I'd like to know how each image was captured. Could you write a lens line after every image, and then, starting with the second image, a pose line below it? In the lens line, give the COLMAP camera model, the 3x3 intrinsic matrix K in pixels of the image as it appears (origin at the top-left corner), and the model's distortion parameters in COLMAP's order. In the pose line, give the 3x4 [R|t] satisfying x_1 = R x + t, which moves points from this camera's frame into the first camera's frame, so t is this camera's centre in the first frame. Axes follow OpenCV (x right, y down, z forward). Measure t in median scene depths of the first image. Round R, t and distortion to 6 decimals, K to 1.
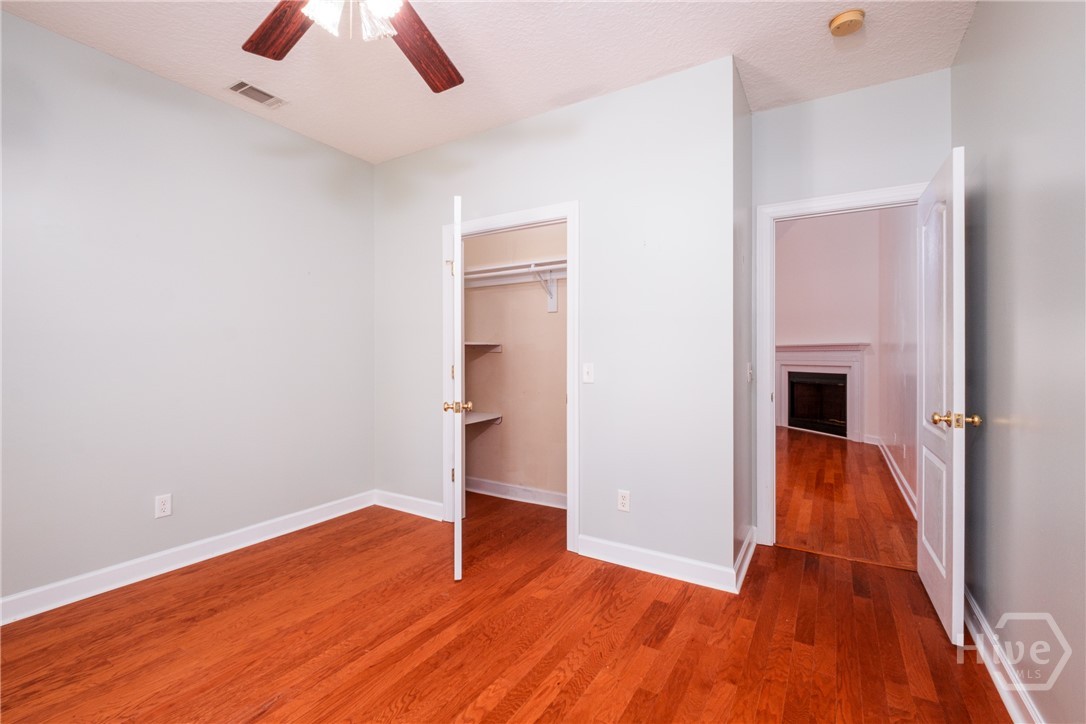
lens RADIAL K [[479.8, 0, 541.7], [0, 479.8, 352.1], [0, 0, 1]] dist [-0.001481, -0.001755]
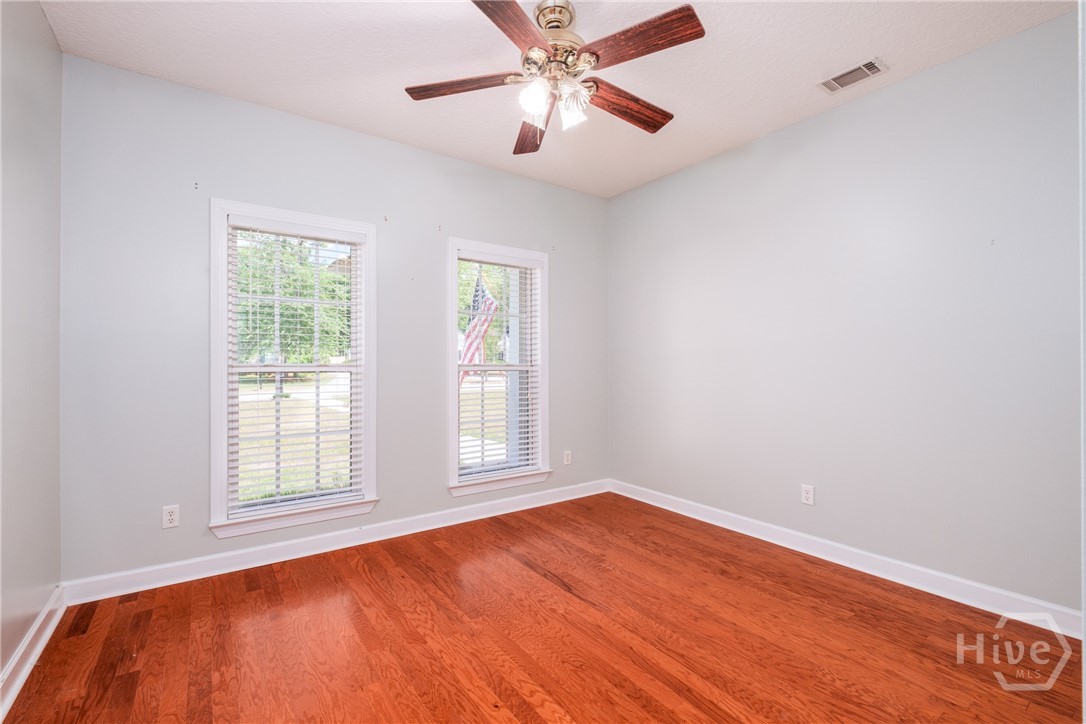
lens RADIAL K [[479.8, 0, 536.6], [0, 479.8, 353.9], [0, 0, 1]] dist [-0.001481, -0.001755]
pose [[-0.411696, -0.018578, -0.911132, 0.606585], [0.006458, 0.999708, -0.023303, 0.012345], [0.911298, -0.015478, -0.411456, 1.044134]]
